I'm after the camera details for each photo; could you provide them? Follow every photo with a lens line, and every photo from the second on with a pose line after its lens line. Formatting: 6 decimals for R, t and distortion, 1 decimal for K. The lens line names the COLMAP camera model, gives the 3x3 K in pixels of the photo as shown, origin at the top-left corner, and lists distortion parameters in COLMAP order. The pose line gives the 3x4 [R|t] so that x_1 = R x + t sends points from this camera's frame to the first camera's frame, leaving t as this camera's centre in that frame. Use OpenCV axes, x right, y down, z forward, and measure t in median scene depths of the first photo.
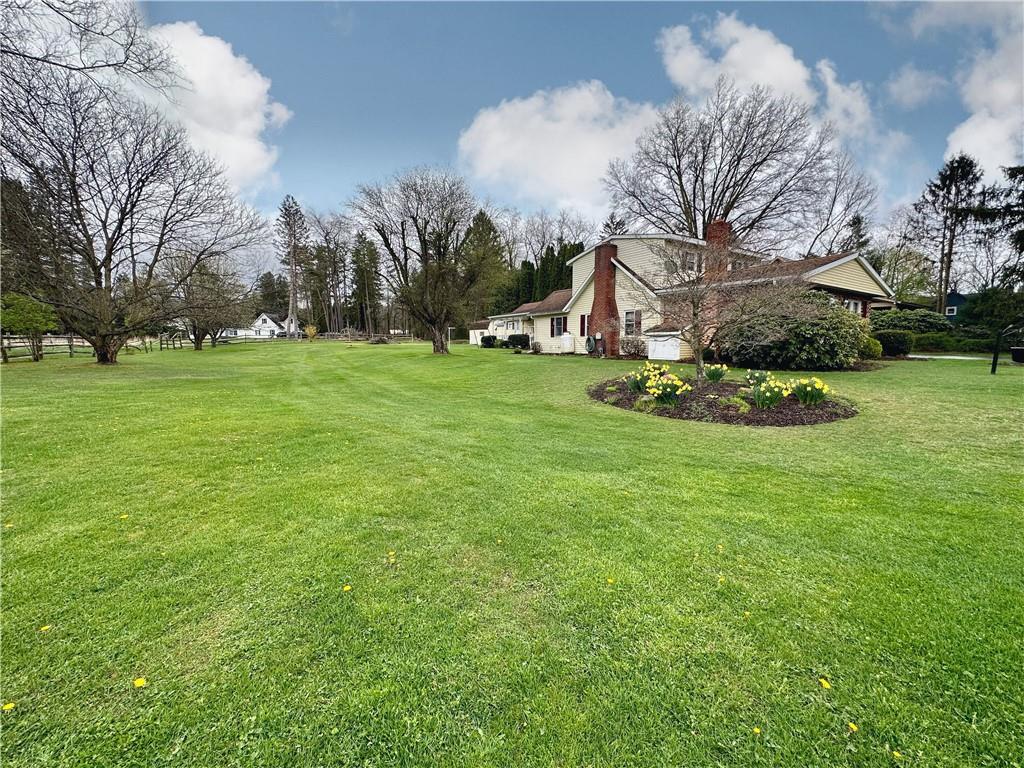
lens RADIAL K [[407.4, 0, 510.6], [0, 407.4, 381.3], [0, 0, 1]] dist [-0.000644, 0.000215]
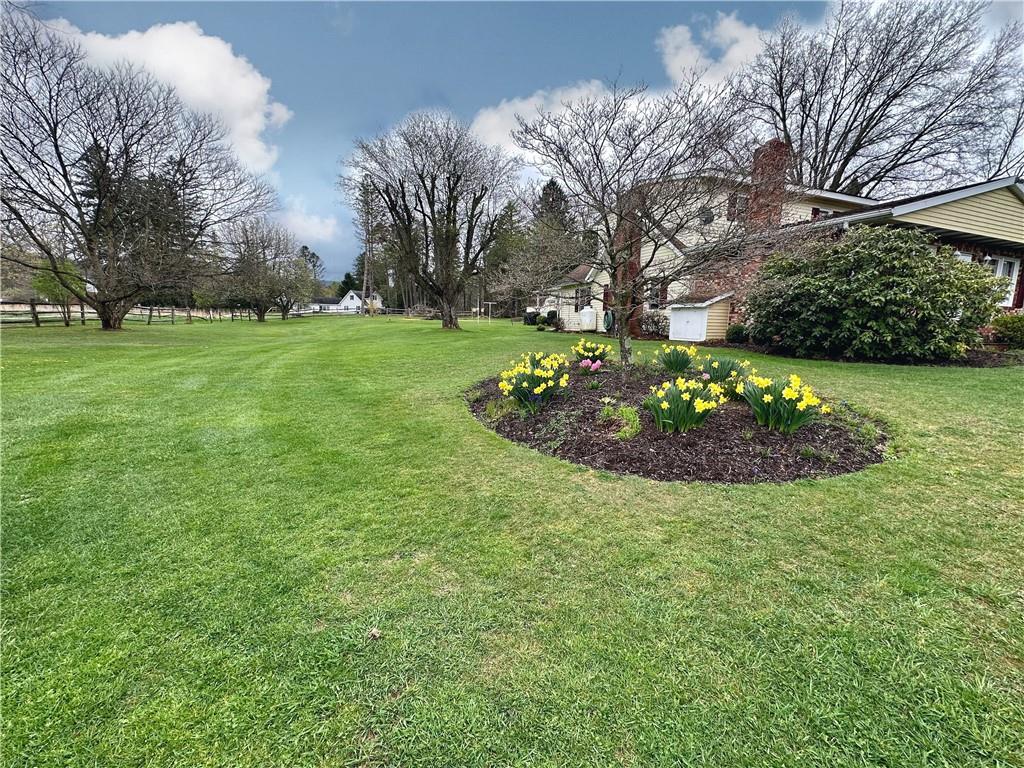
lens RADIAL K [[407.4, 0, 510.6], [0, 407.4, 381.3], [0, 0, 1]] dist [-0.000644, 0.000215]
pose [[0.977442, 0.048021, -0.205670, 0.171982], [-0.037835, 0.997868, 0.053180, -0.004899], [0.207786, -0.044199, 0.977175, 0.153208]]
